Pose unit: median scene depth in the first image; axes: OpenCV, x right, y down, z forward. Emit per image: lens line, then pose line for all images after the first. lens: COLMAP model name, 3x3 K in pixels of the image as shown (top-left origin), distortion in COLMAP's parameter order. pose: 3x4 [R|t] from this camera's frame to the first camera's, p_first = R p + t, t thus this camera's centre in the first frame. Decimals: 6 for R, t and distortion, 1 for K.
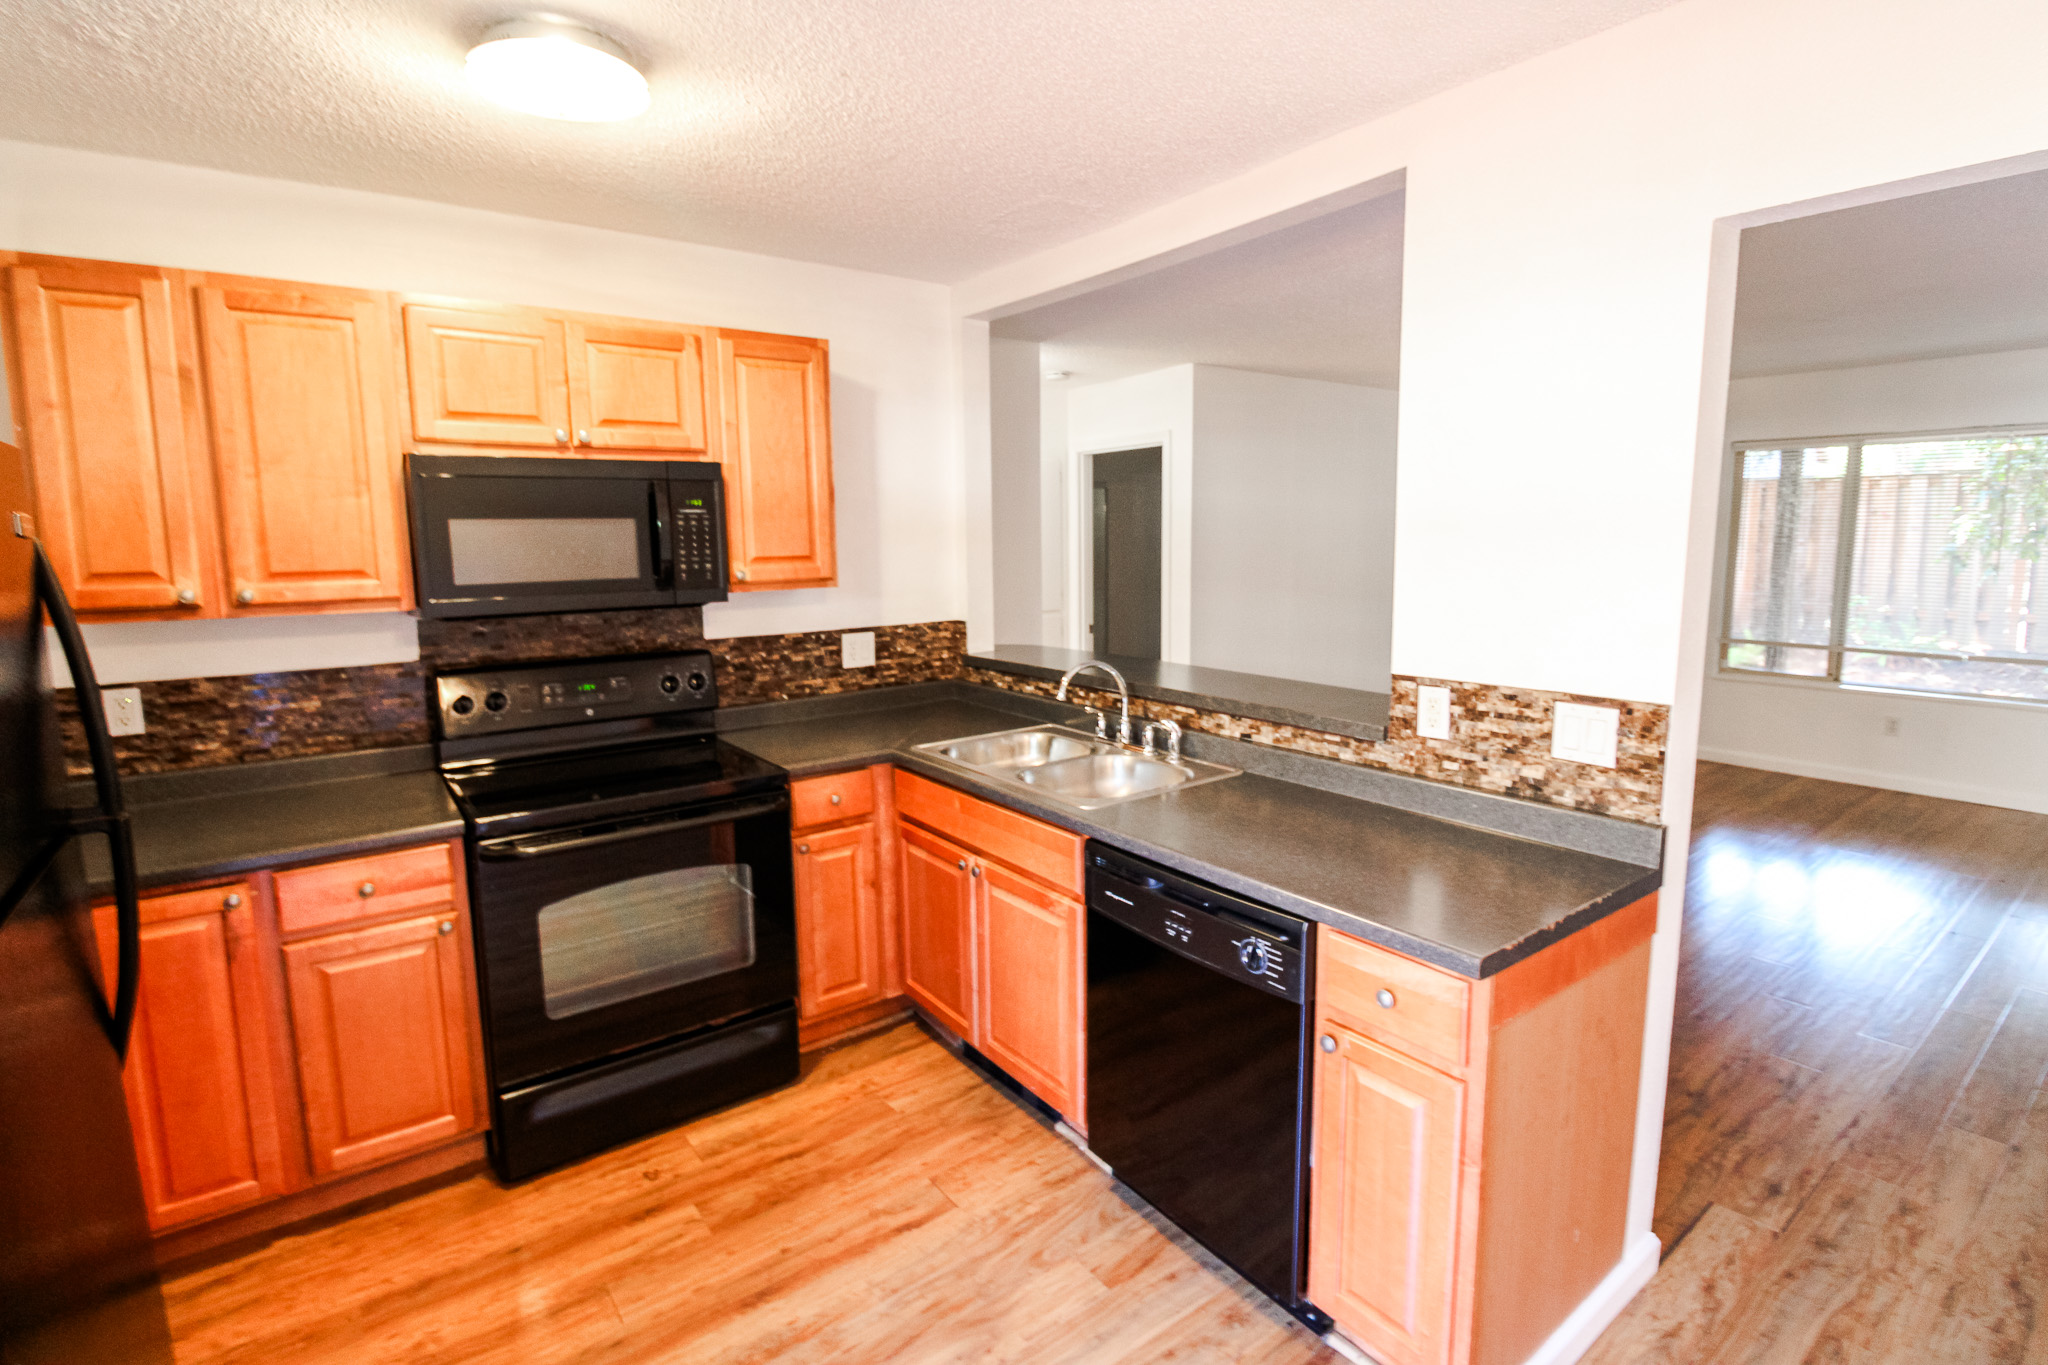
lens RADIAL K [[966.6, 0, 1026.0], [0, 966.6, 658.2], [0, 0, 1]] dist [0.001068, -0.015192]
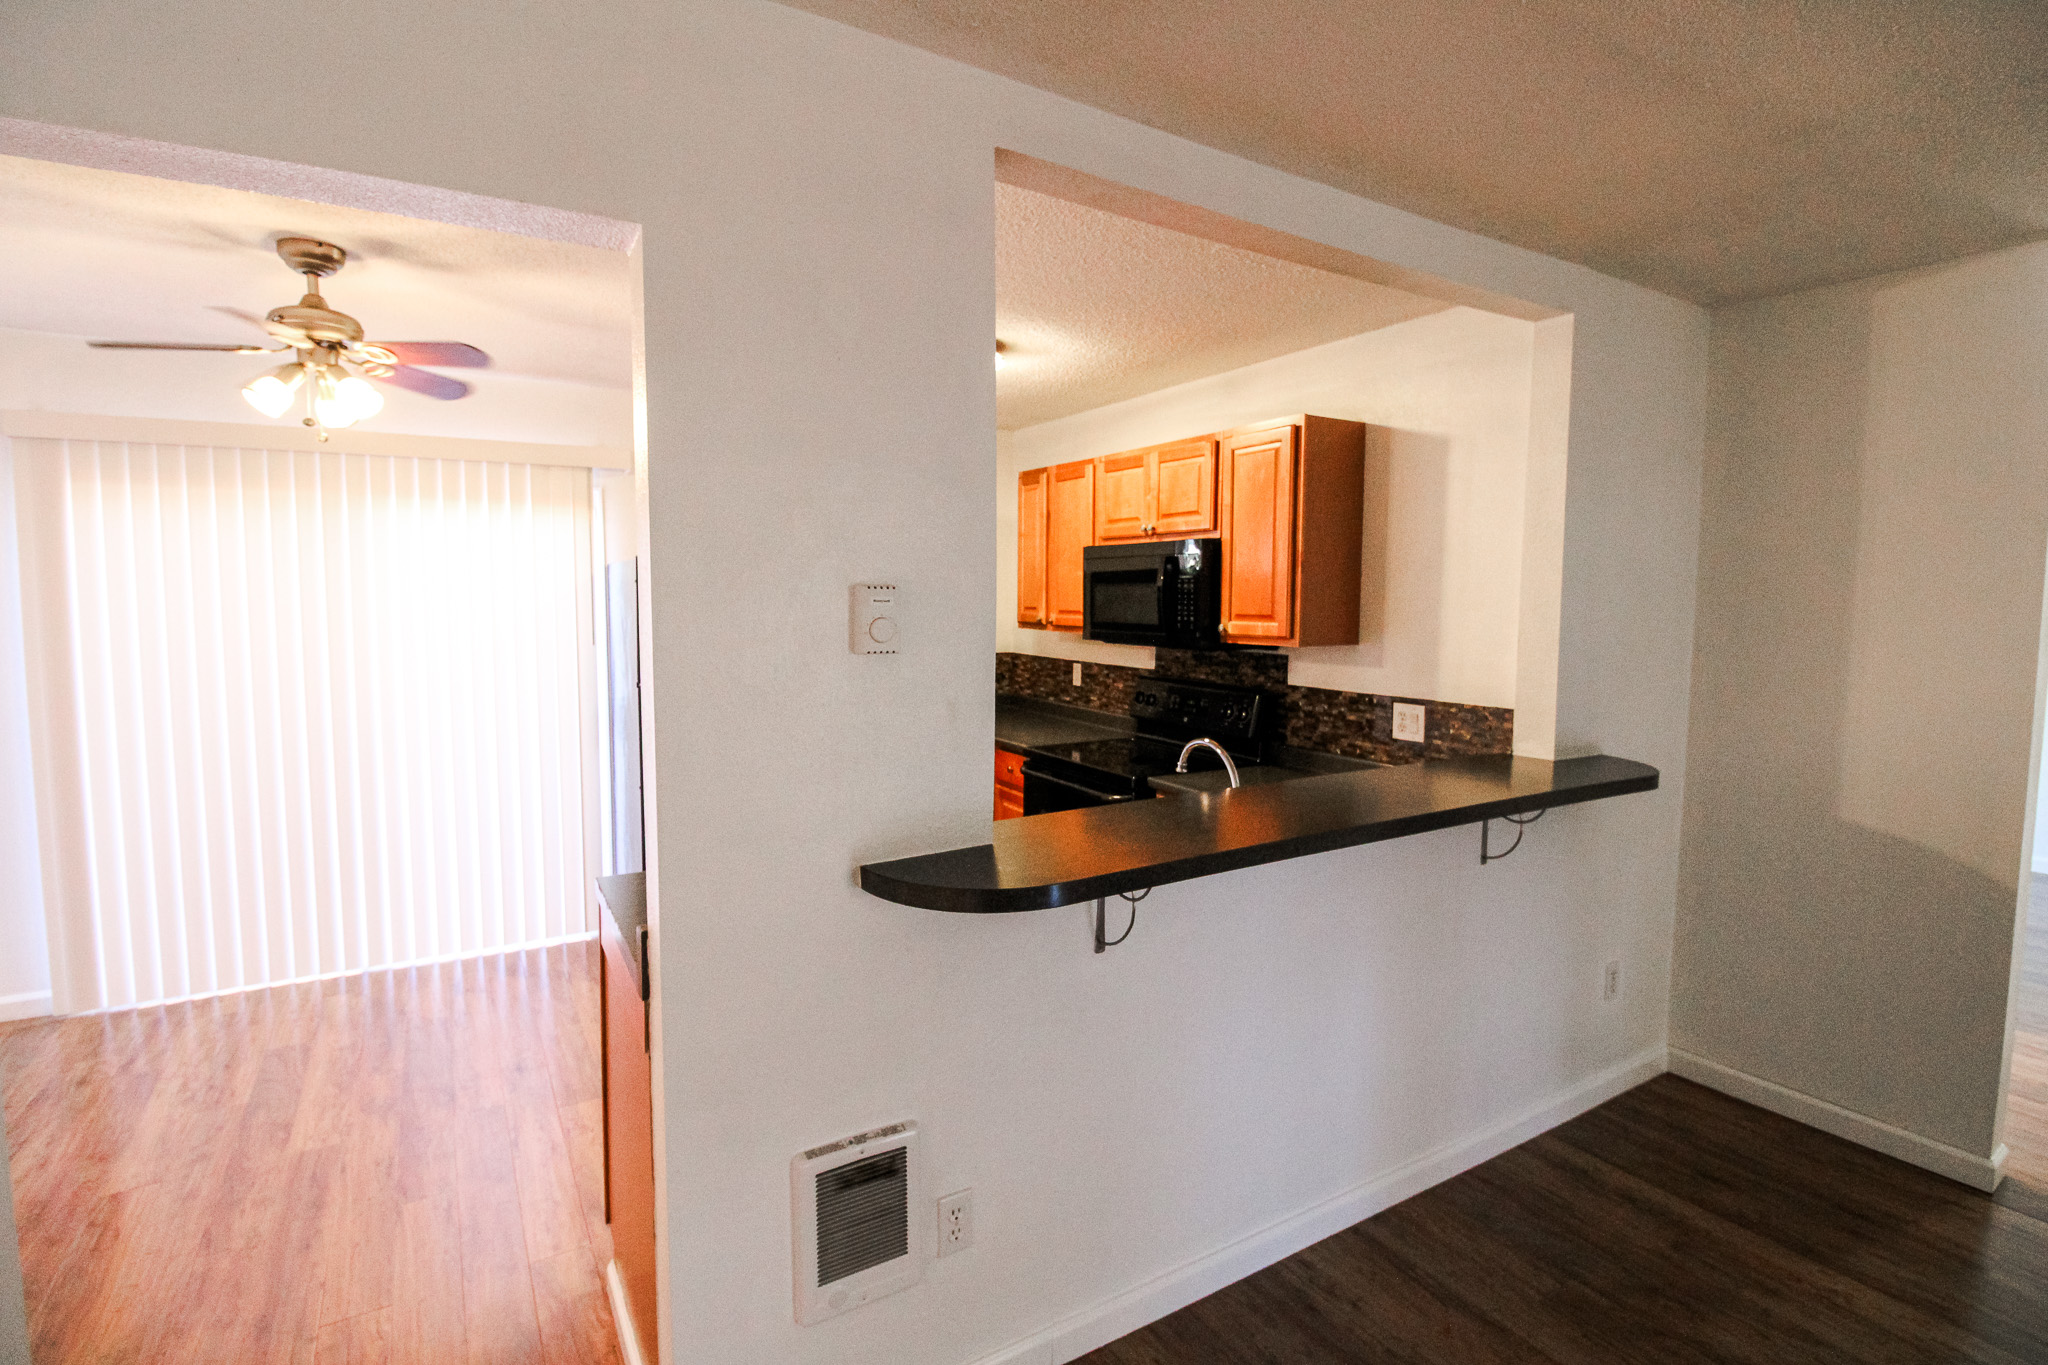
lens RADIAL K [[966.6, 0, 1026.0], [0, 966.6, 658.2], [0, 0, 1]] dist [0.001068, -0.015192]
pose [[-0.099190, 0.078411, -0.991974, 0.905894], [-0.132555, 0.986965, 0.091270, -0.122700], [0.986200, 0.140544, -0.087503, 0.838473]]
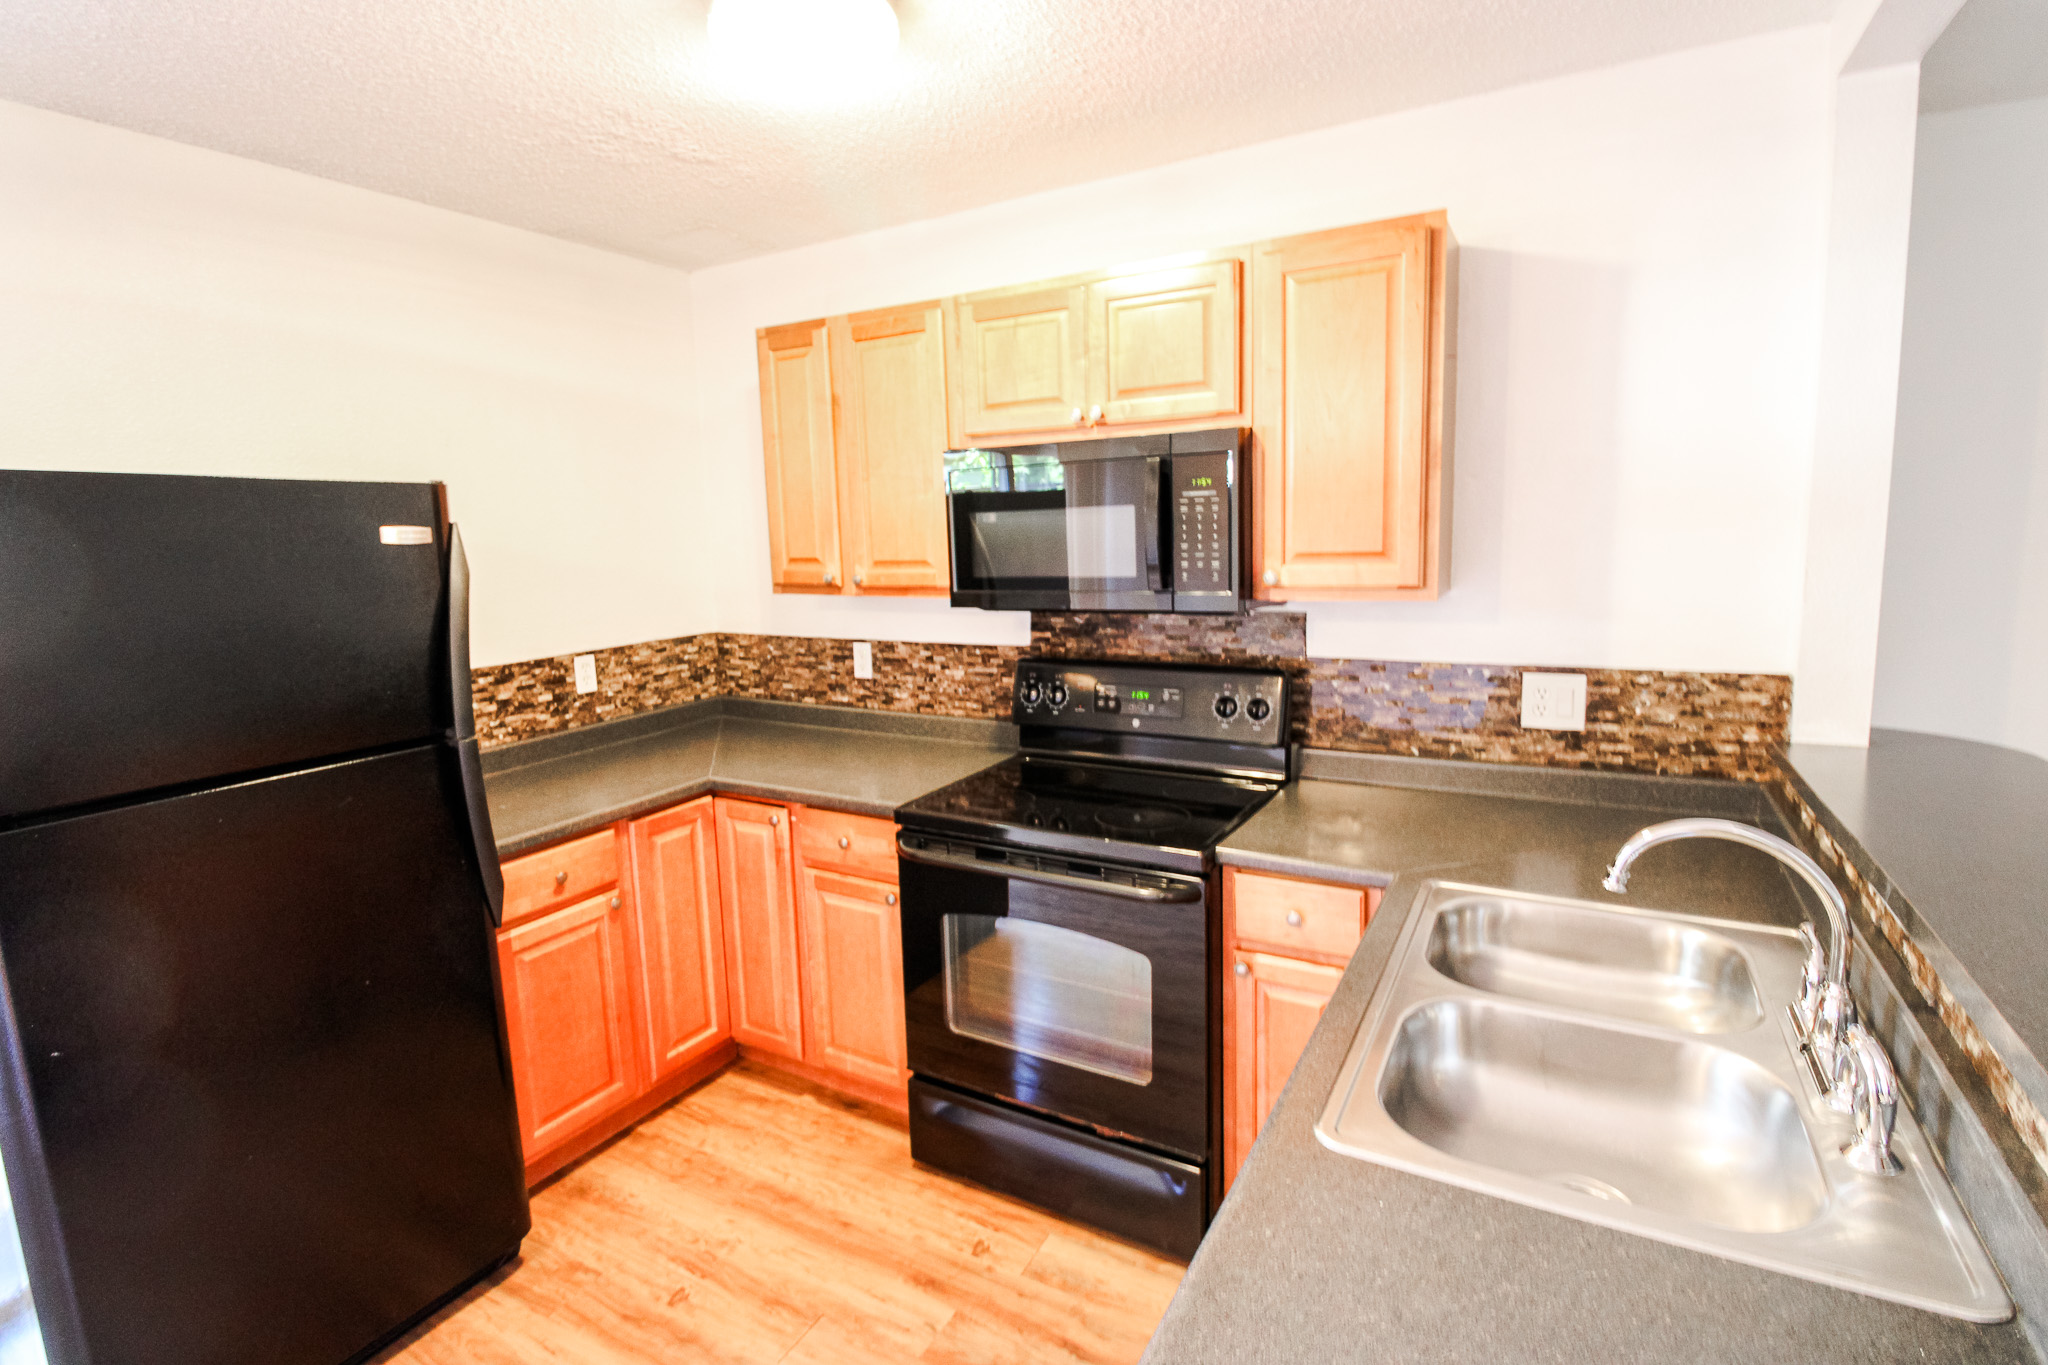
lens RADIAL K [[966.6, 0, 1026.0], [0, 966.6, 658.2], [0, 0, 1]] dist [0.001068, -0.015192]
pose [[0.397972, 0.121800, -0.909276, 0.296648], [-0.092269, 0.991436, 0.092421, -0.073028], [0.912746, 0.047117, 0.405802, 0.516202]]
